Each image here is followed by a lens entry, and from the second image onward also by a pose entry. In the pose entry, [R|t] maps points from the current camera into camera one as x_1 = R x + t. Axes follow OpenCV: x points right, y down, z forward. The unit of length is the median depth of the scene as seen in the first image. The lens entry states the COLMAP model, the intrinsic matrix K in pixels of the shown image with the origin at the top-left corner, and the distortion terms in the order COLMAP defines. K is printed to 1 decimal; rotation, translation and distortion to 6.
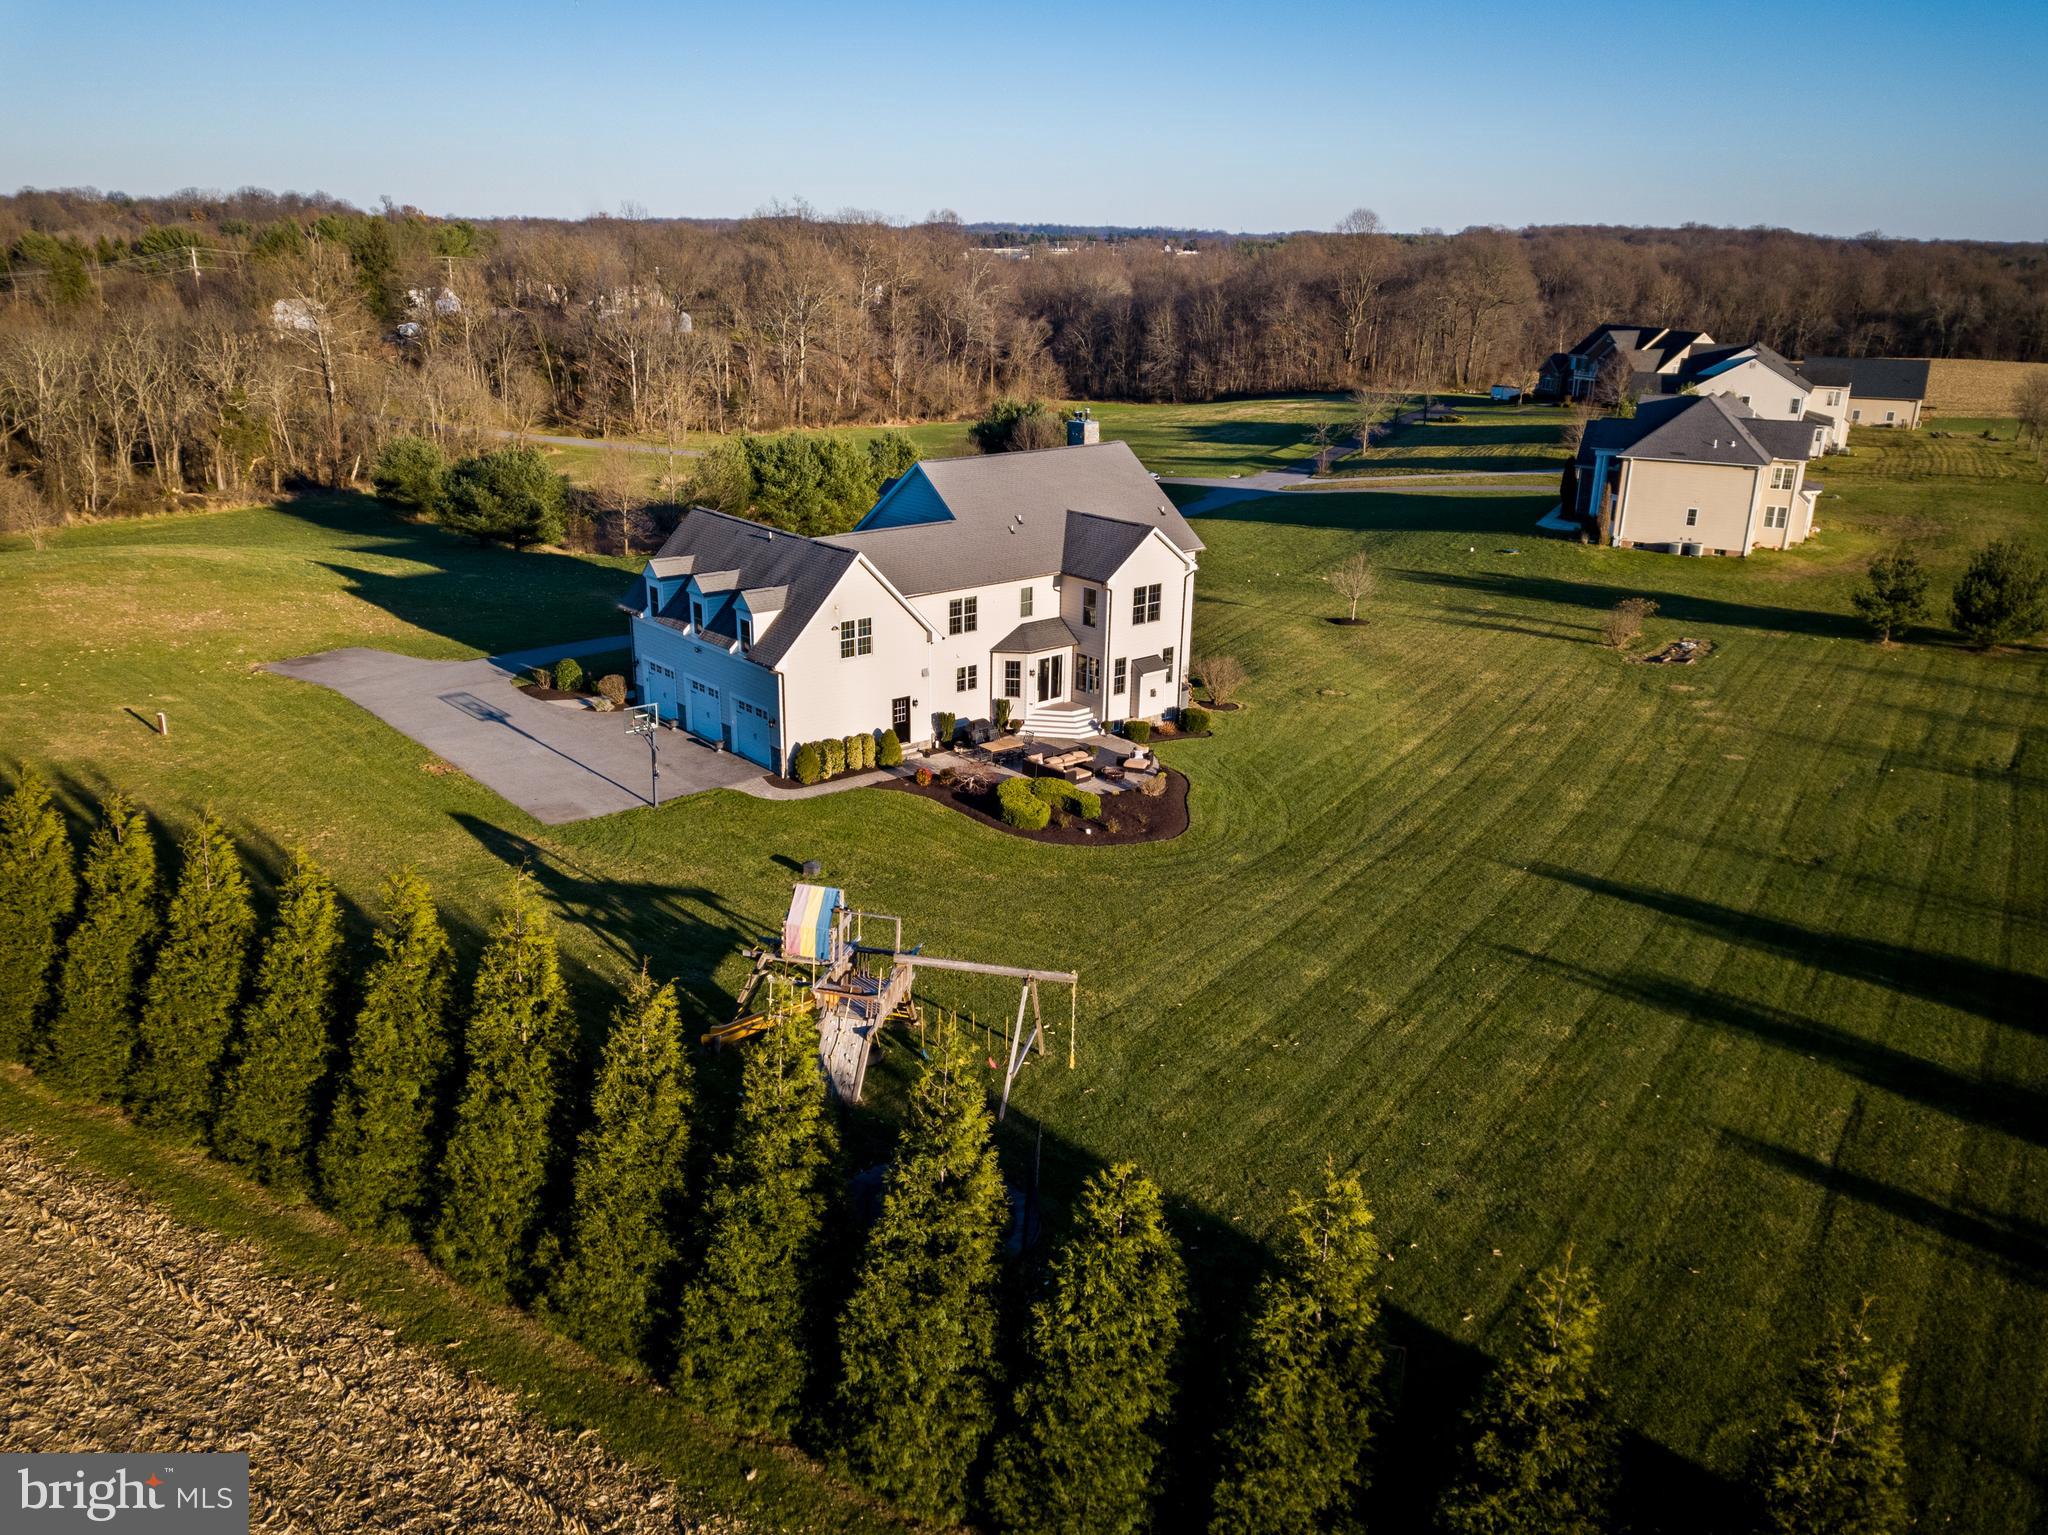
lens RADIAL K [[1590.0, 0, 1006.0], [0, 1590.0, 775.3], [0, 0, 1]] dist [0.039020, -0.004794]
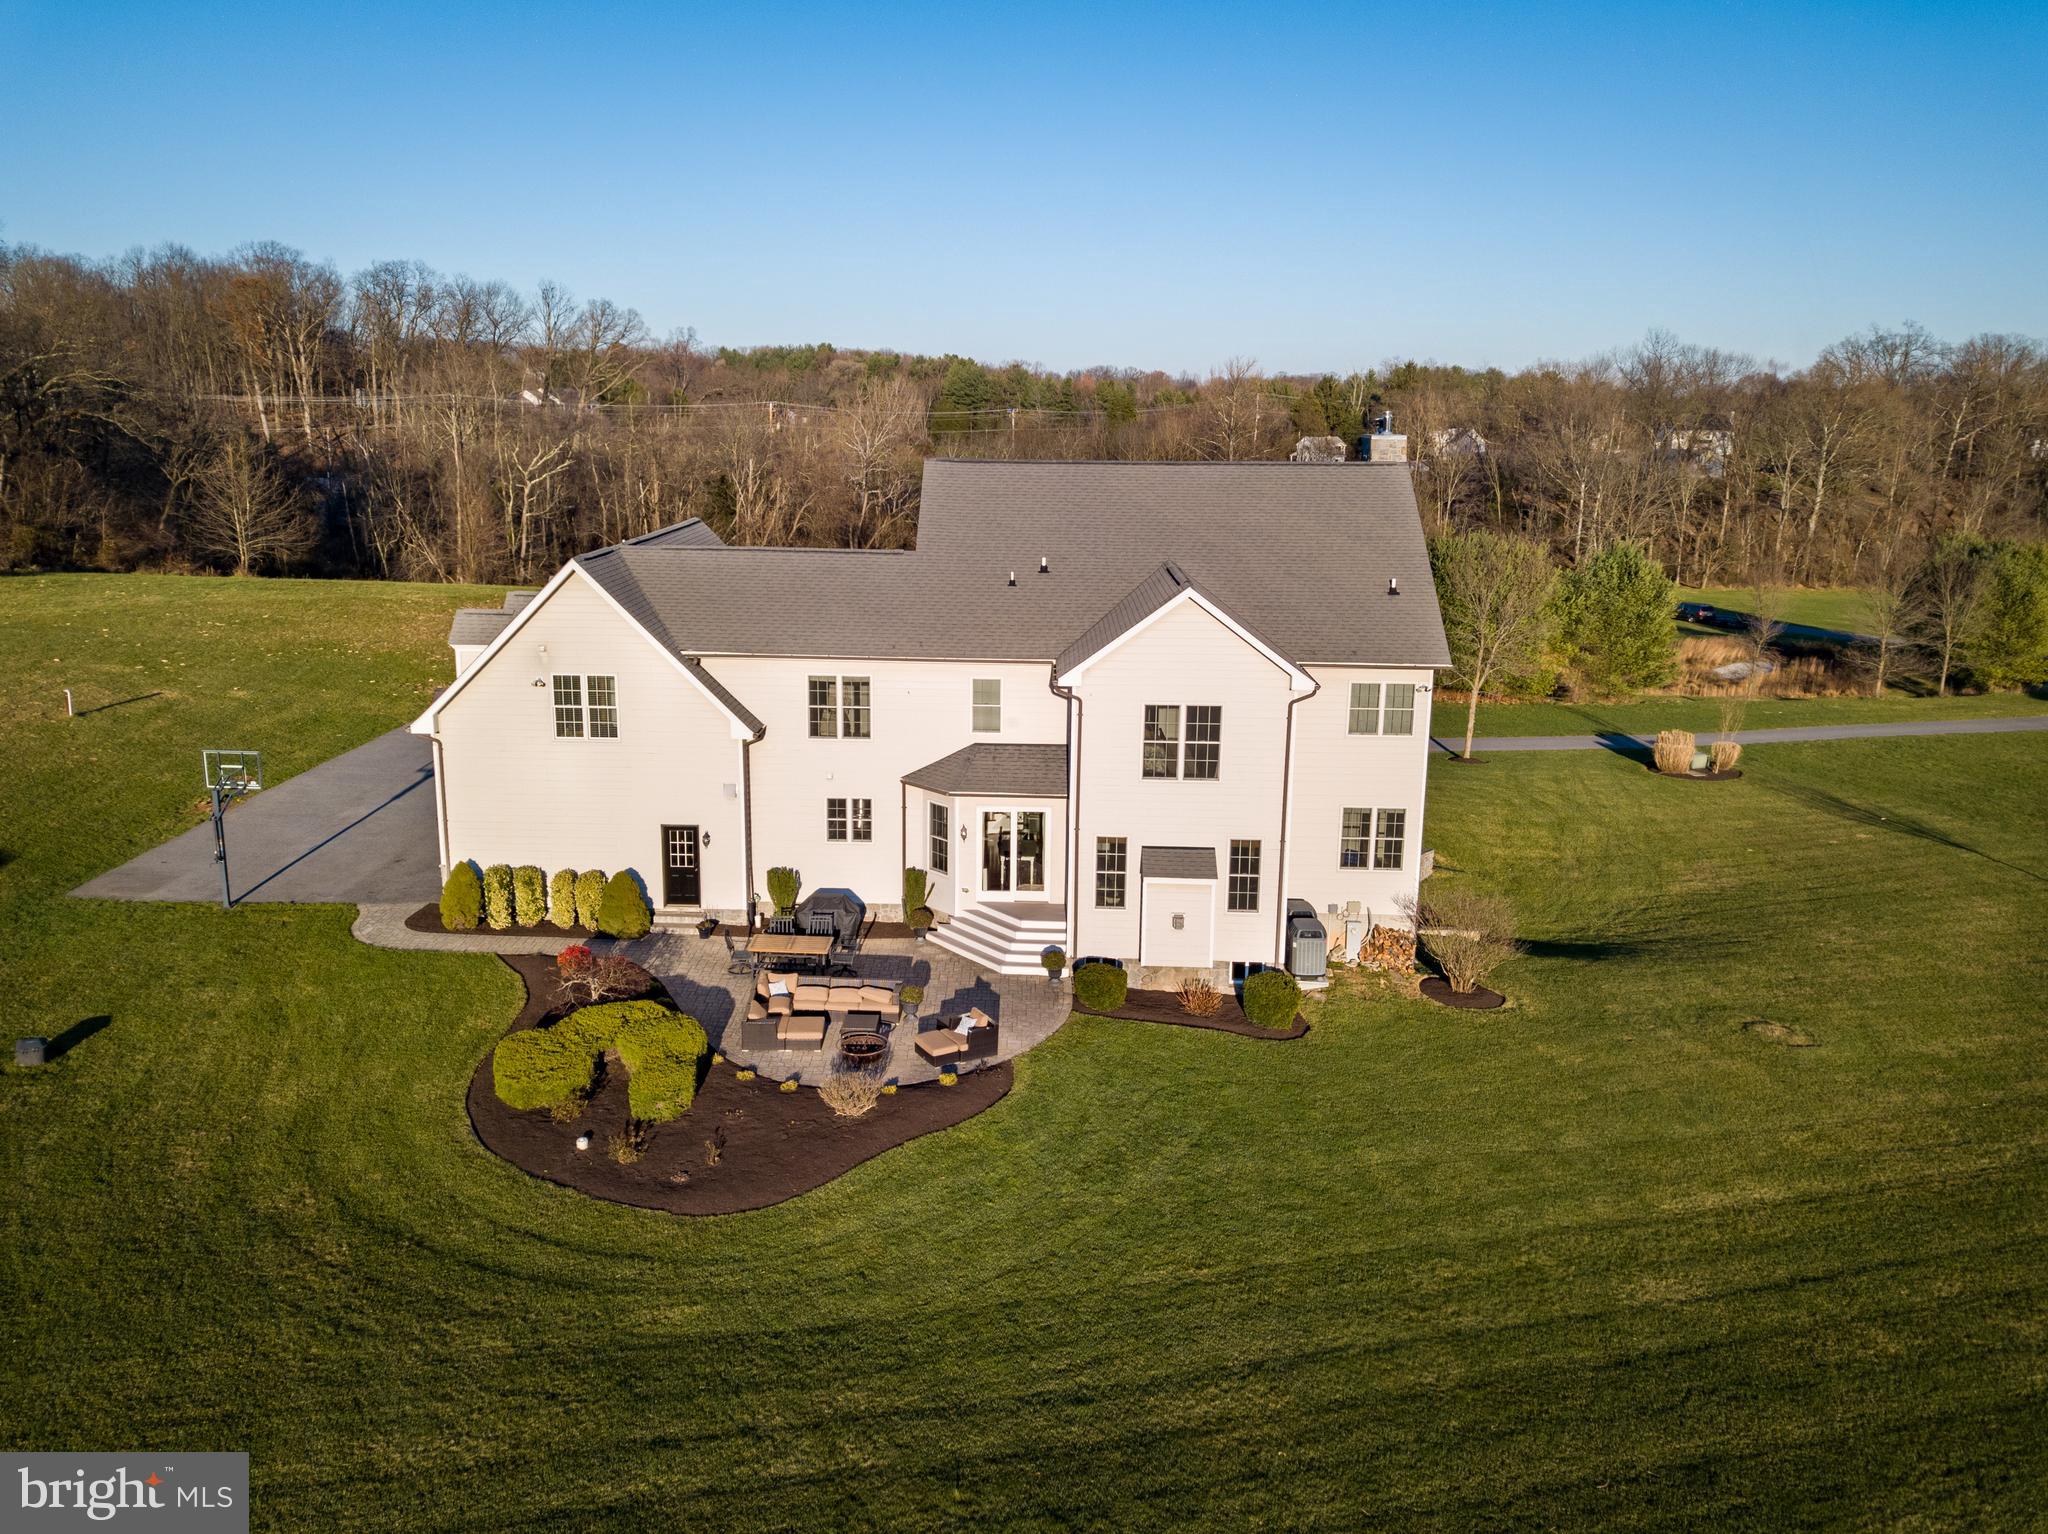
lens RADIAL K [[1590.0, 0, 1032.2], [0, 1590.0, 773.8], [0, 0, 1]] dist [0.039020, -0.004794]
pose [[0.745974, 0.152947, -0.648175, 0.382039], [-0.216019, 0.976219, -0.018259, -0.079672], [0.629968, 0.153638, 0.761273, 0.602399]]
